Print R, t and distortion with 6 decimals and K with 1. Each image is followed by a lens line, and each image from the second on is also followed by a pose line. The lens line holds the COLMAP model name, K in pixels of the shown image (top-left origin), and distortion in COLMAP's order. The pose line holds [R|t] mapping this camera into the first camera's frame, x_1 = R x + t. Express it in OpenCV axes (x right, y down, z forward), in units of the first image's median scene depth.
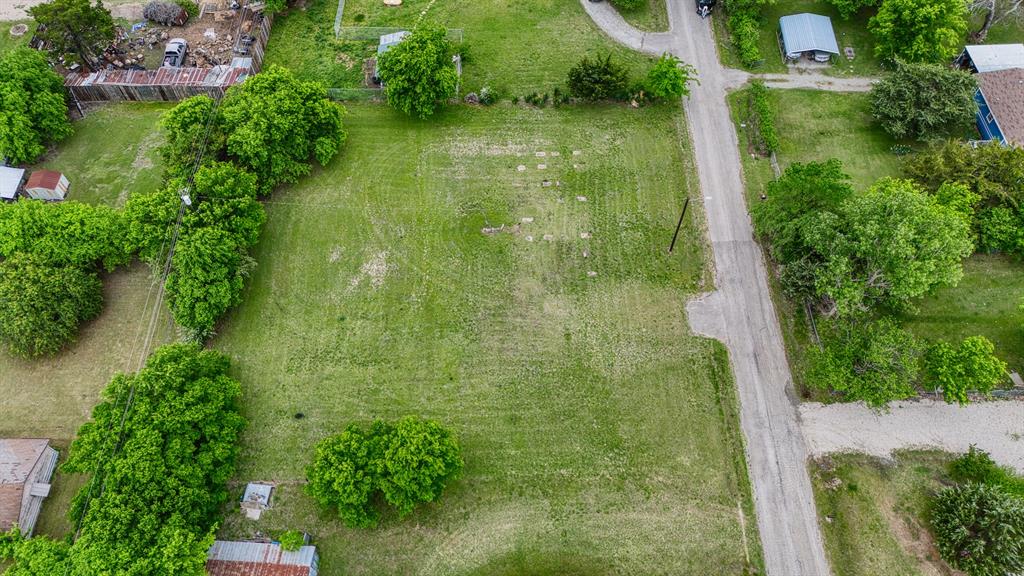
lens RADIAL K [[716.1, 0, 514.4], [0, 716.1, 291.6], [0, 0, 1]] dist [0.053174, -0.043096]
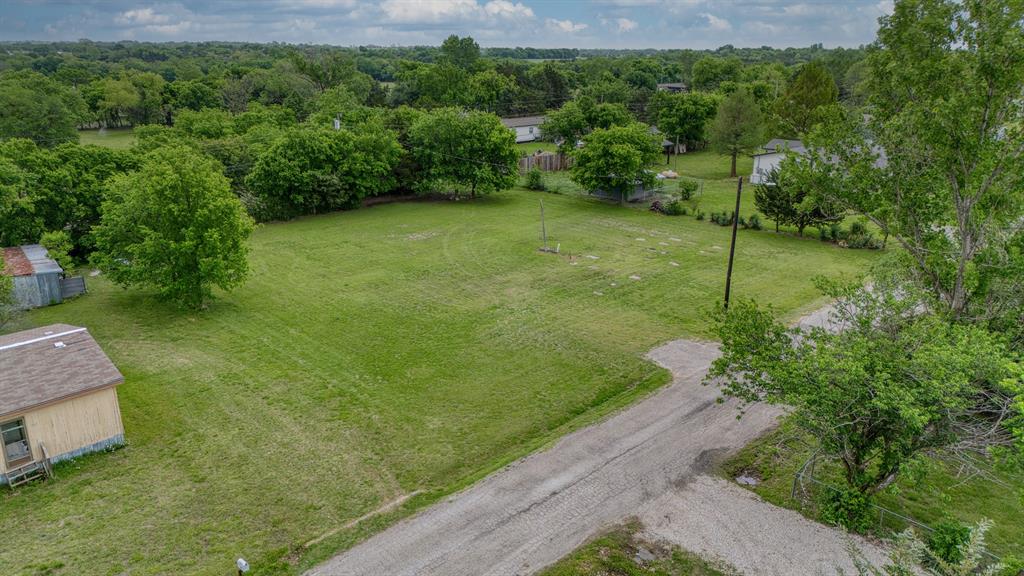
lens RADIAL K [[716.1, 0, 510.6], [0, 716.1, 287.3], [0, 0, 1]] dist [0.053174, -0.043096]
pose [[0.677084, 0.219311, -0.702467, 0.509735], [-0.620787, 0.682836, -0.385173, 0.274723], [0.395197, 0.696877, 0.598483, 0.530264]]
